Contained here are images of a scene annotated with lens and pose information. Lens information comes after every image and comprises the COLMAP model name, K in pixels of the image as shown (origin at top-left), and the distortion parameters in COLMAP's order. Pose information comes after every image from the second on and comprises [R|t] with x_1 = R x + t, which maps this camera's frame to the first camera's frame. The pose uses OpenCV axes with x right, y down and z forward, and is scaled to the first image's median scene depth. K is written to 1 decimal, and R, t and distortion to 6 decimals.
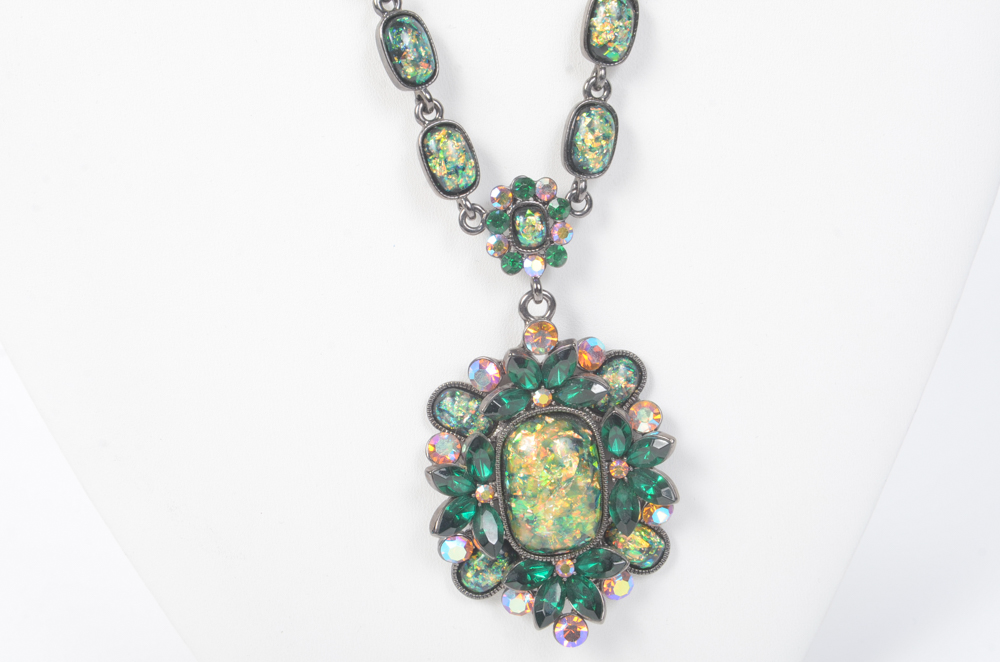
lens RADIAL K [[1548.5, 0, 498.7], [0, 1548.5, 335.4], [0, 0, 1]] dist [0.005009, 0.000000]
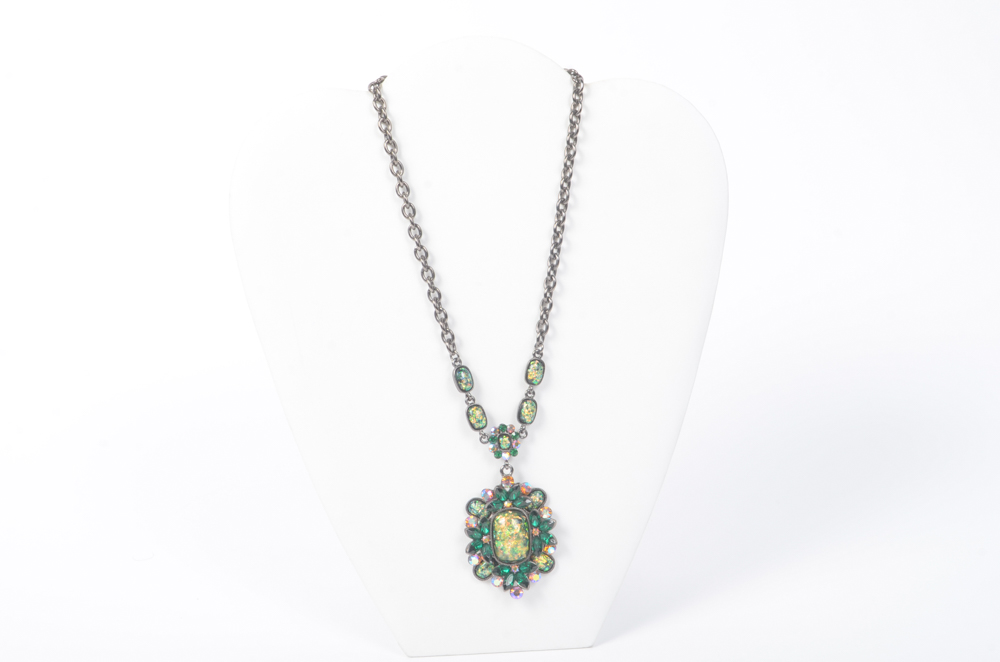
lens RADIAL K [[1548.5, 0, 502.8], [0, 1548.5, 335.5], [0, 0, 1]] dist [0.005009, 0.000000]
pose [[0.999421, 0.027782, -0.019639, 0.064887], [-0.030014, 0.991775, -0.124425, 0.085970], [0.016020, 0.124943, 0.992035, -1.762569]]
